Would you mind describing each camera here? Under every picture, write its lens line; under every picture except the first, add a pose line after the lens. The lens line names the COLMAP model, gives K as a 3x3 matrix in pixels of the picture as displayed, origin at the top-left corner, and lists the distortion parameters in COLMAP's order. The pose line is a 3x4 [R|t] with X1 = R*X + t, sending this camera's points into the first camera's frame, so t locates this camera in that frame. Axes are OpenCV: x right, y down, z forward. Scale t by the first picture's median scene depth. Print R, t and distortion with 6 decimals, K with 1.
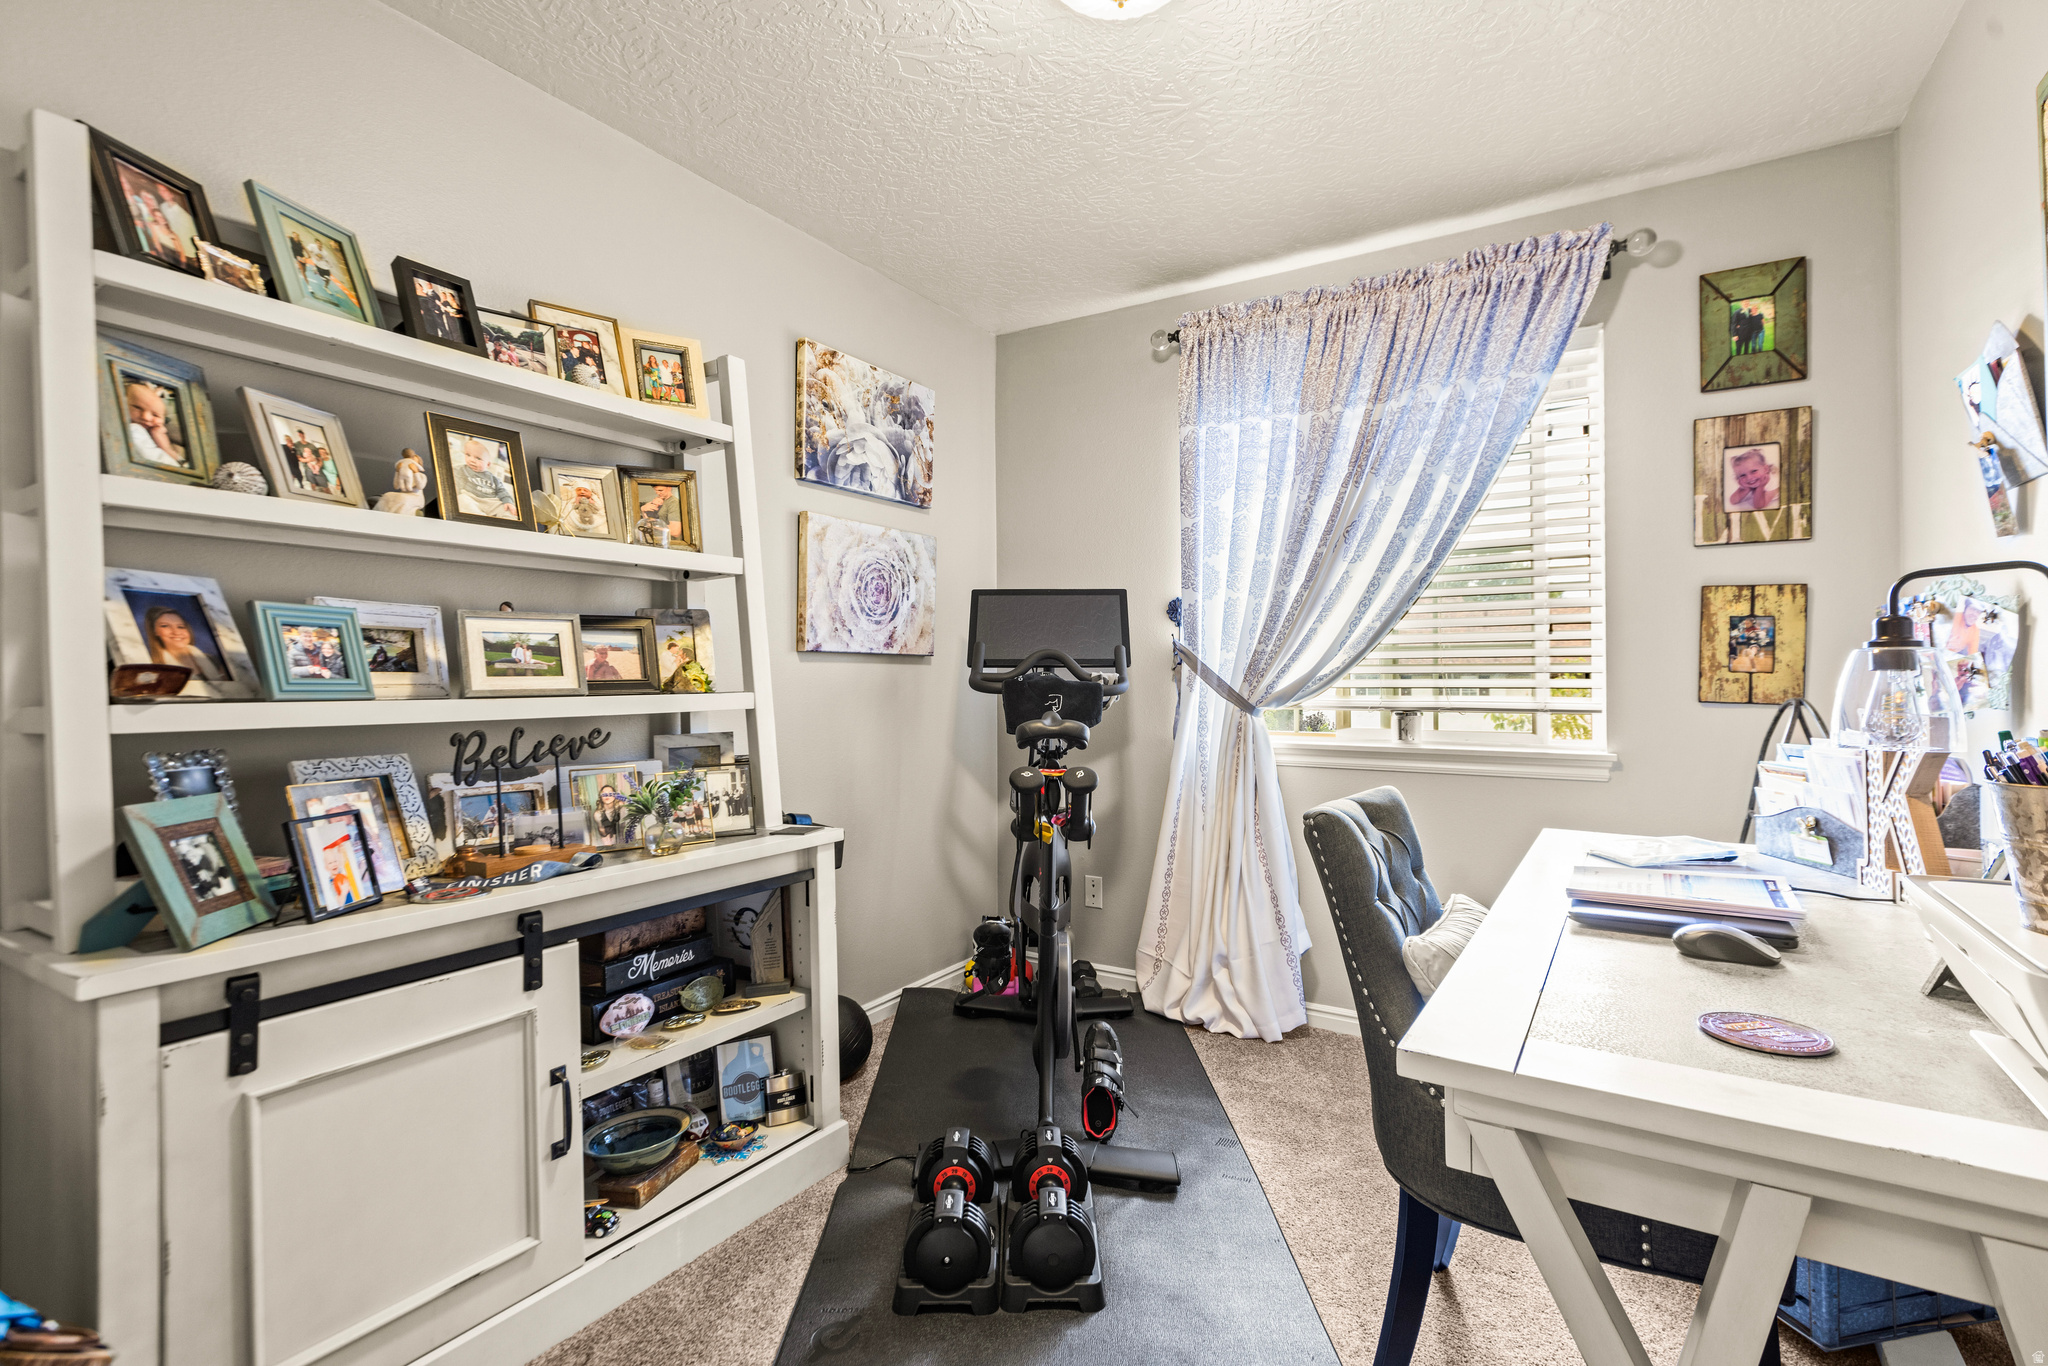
lens RADIAL K [[939.6, 0, 1021.7], [0, 939.6, 675.0], [0, 0, 1]] dist [-0.000401, 0.000518]
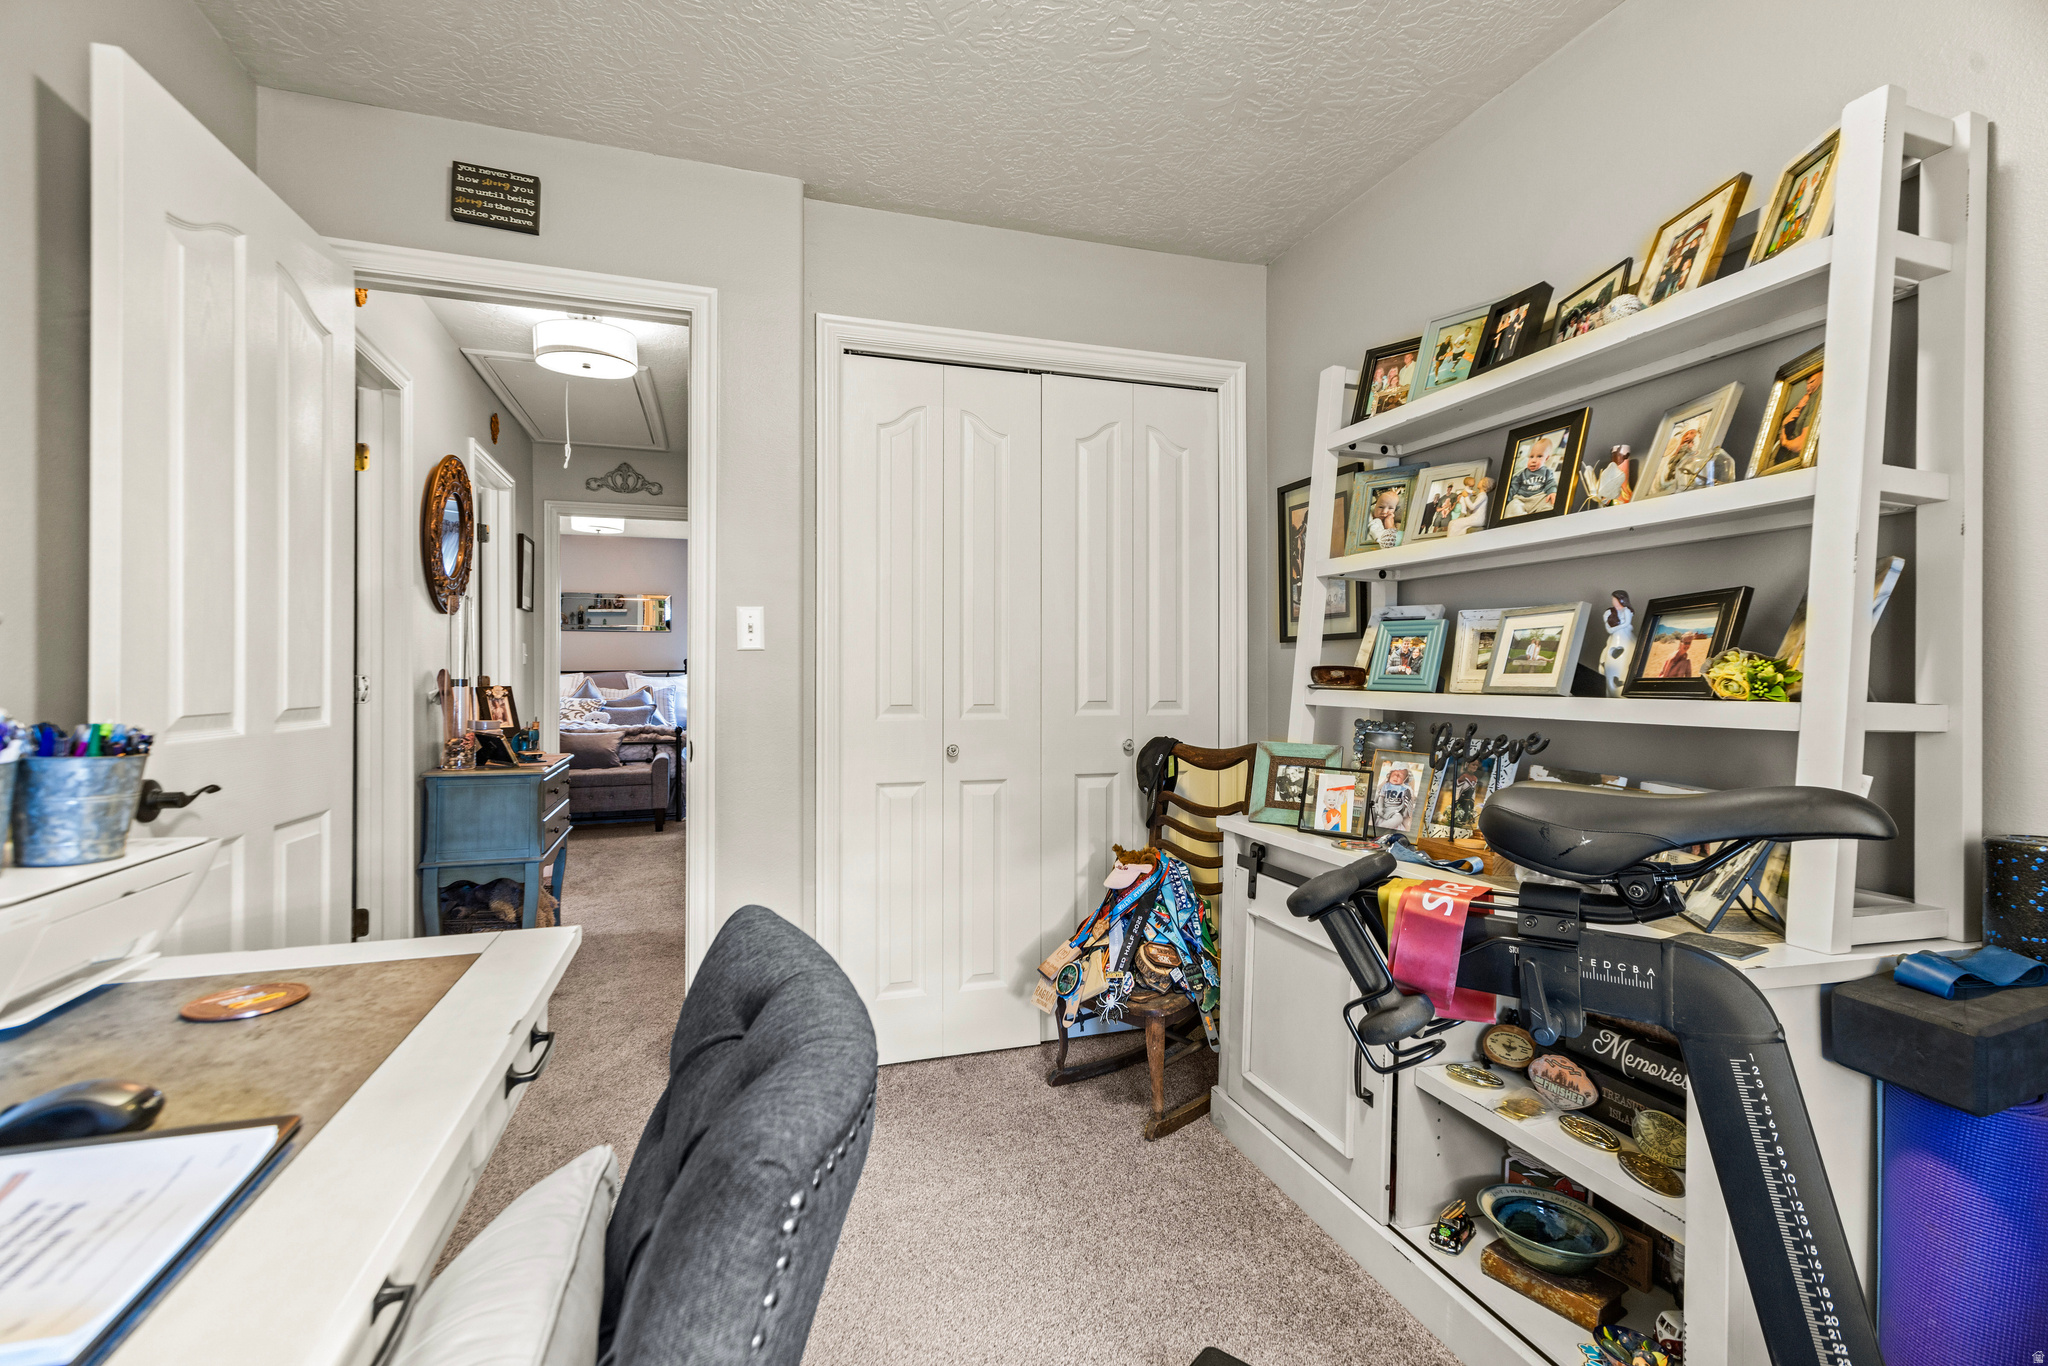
lens RADIAL K [[939.6, 0, 1022.5], [0, 939.6, 686.8], [0, 0, 1]] dist [-0.000401, 0.000518]
pose [[-0.634672, 0.007077, -0.772749, 0.567052], [-0.004480, 0.999908, 0.012837, 0.005264], [0.772769, 0.011609, -0.634581, 1.255536]]
